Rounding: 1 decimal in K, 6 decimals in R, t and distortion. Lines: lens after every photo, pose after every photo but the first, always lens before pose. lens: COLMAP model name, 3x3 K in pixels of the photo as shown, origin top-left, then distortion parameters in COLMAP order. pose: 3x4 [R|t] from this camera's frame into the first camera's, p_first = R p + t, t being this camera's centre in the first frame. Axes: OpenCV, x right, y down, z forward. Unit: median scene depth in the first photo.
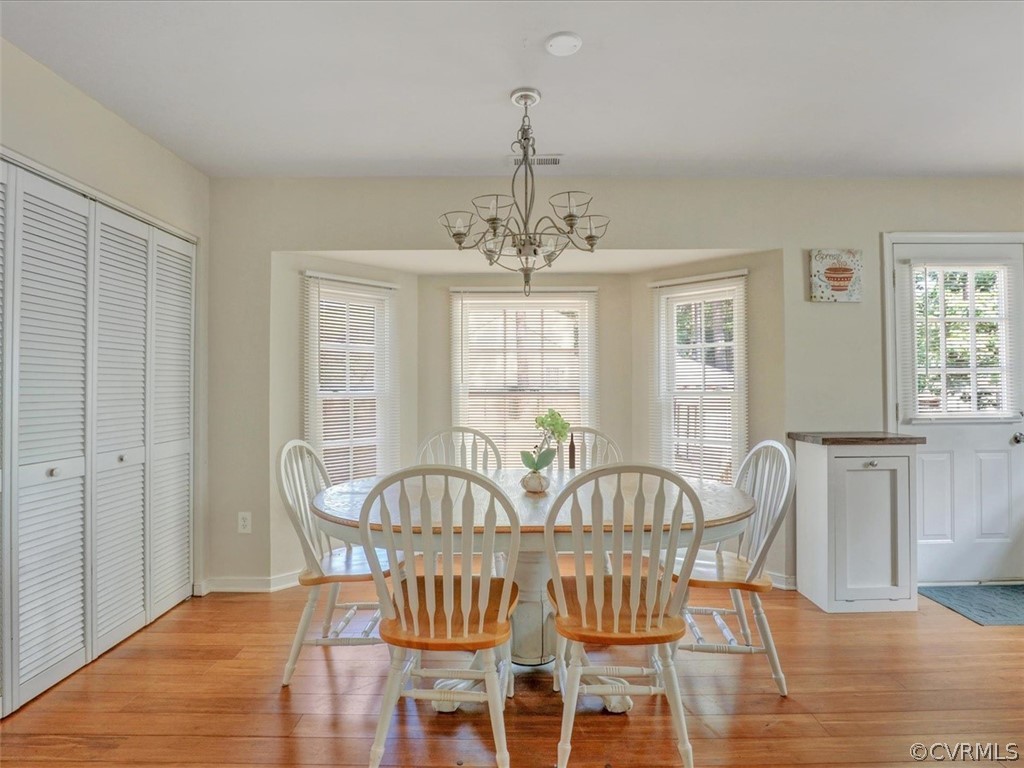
lens RADIAL K [[548.2, 0, 513.6], [0, 548.2, 404.6], [0, 0, 1]] dist [-0.043596, 0.015436]
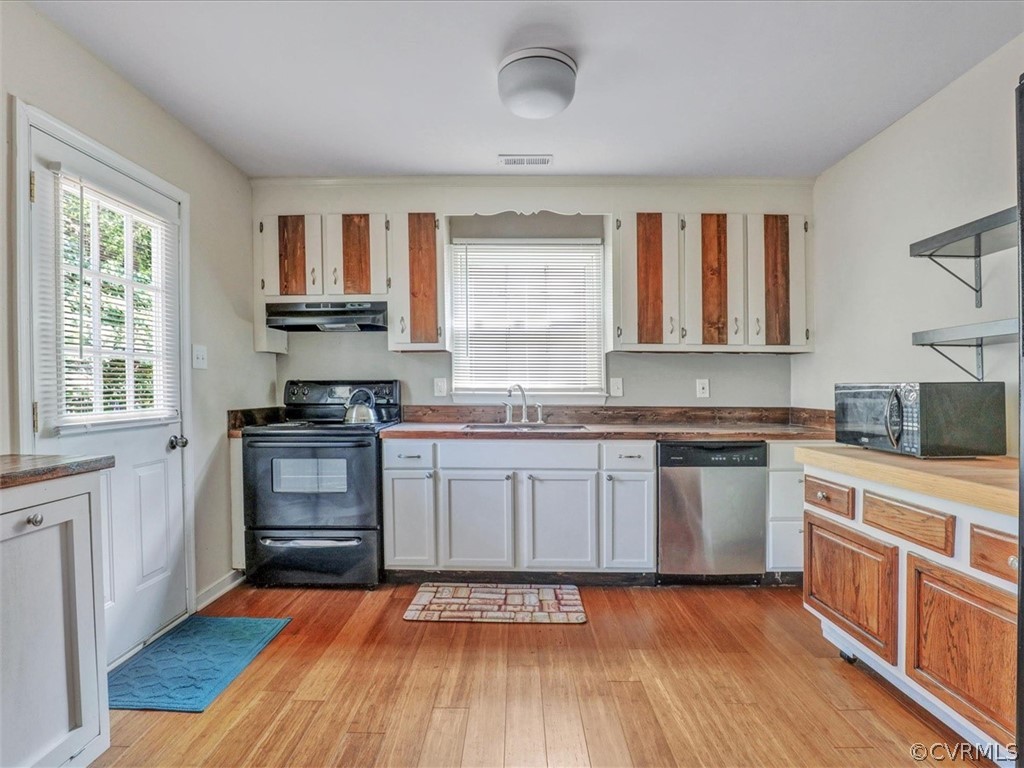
lens RADIAL K [[534.4, 0, 514.0], [0, 534.4, 393.2], [0, 0, 1]] dist [-0.033844, 0.000773]
pose [[0.010965, -0.005617, 0.999924, 0.161894], [0.030264, 0.999528, 0.005283, -0.000780], [-0.999482, 0.030204, 0.011130, 0.488090]]
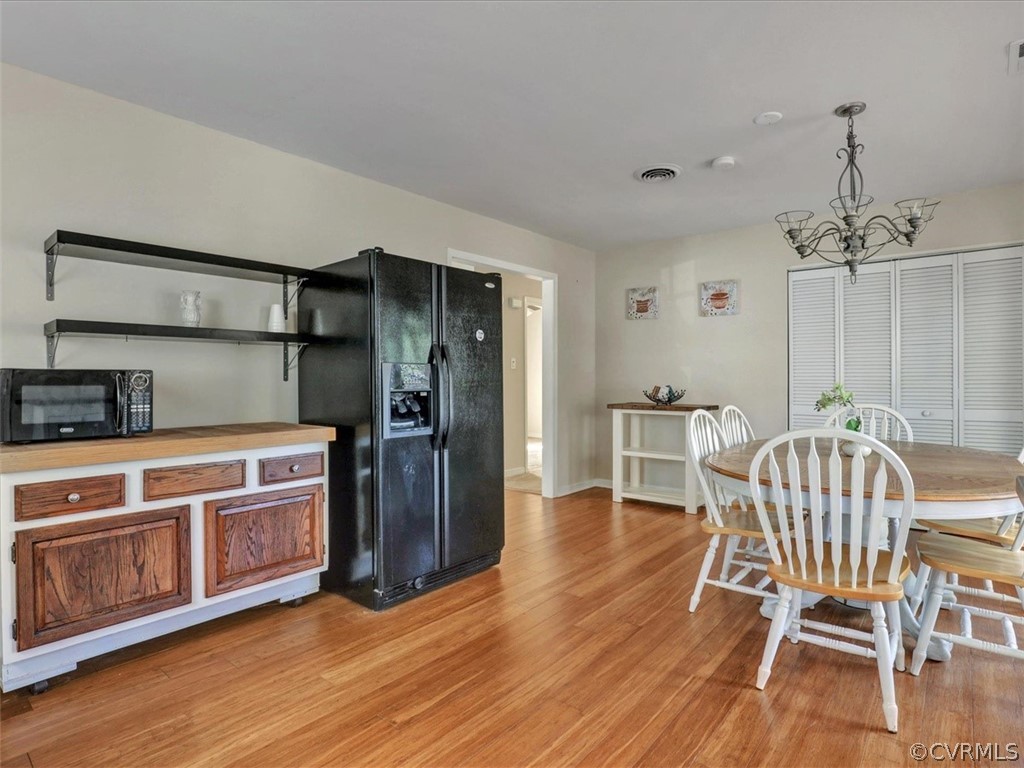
lens RADIAL K [[539.5, 0, 518.2], [0, 539.5, 381.6], [0, 0, 1]] dist [-0.024878, 0.000503]
pose [[-0.646776, 0.009397, -0.762622, 0.999698], [-0.018193, 0.999449, 0.027745, -0.008892], [0.762463, 0.031819, -0.646249, 0.874094]]
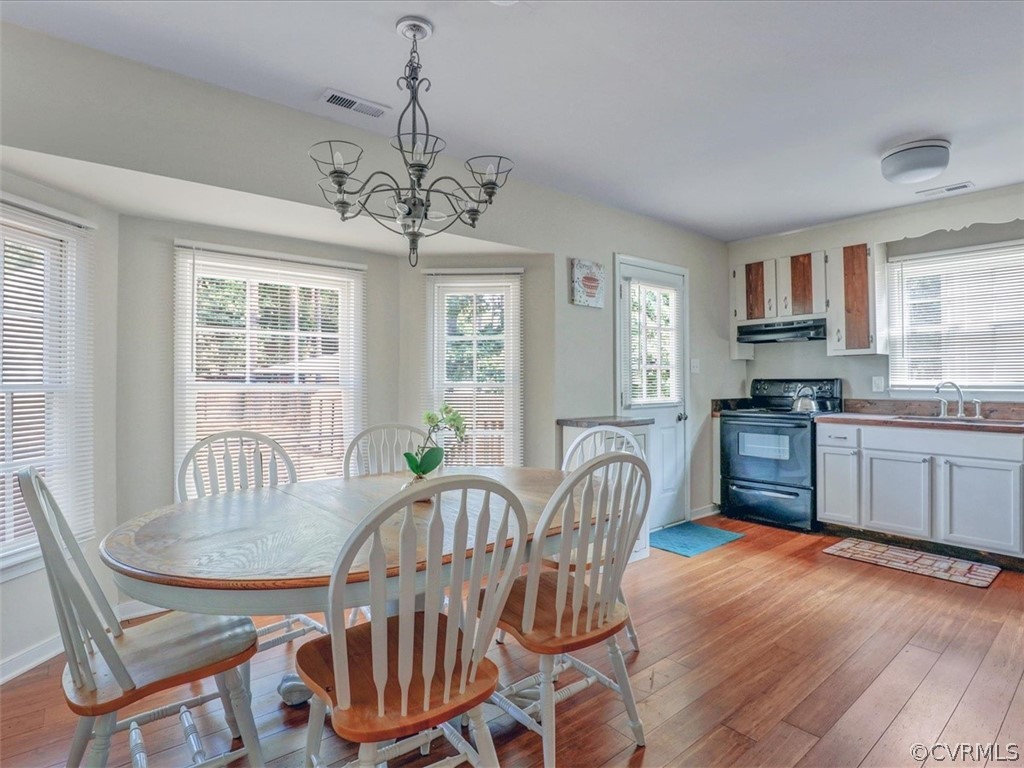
lens RADIAL K [[555.6, 0, 529.3], [0, 555.6, 392.0], [0, 0, 1]] dist [-0.031609, -0.000266]
pose [[0.752478, -0.008754, 0.658559, -0.292447], [0.018084, 0.999809, -0.007374, 0.001830], [-0.658369, 0.017458, 0.752493, 0.185598]]
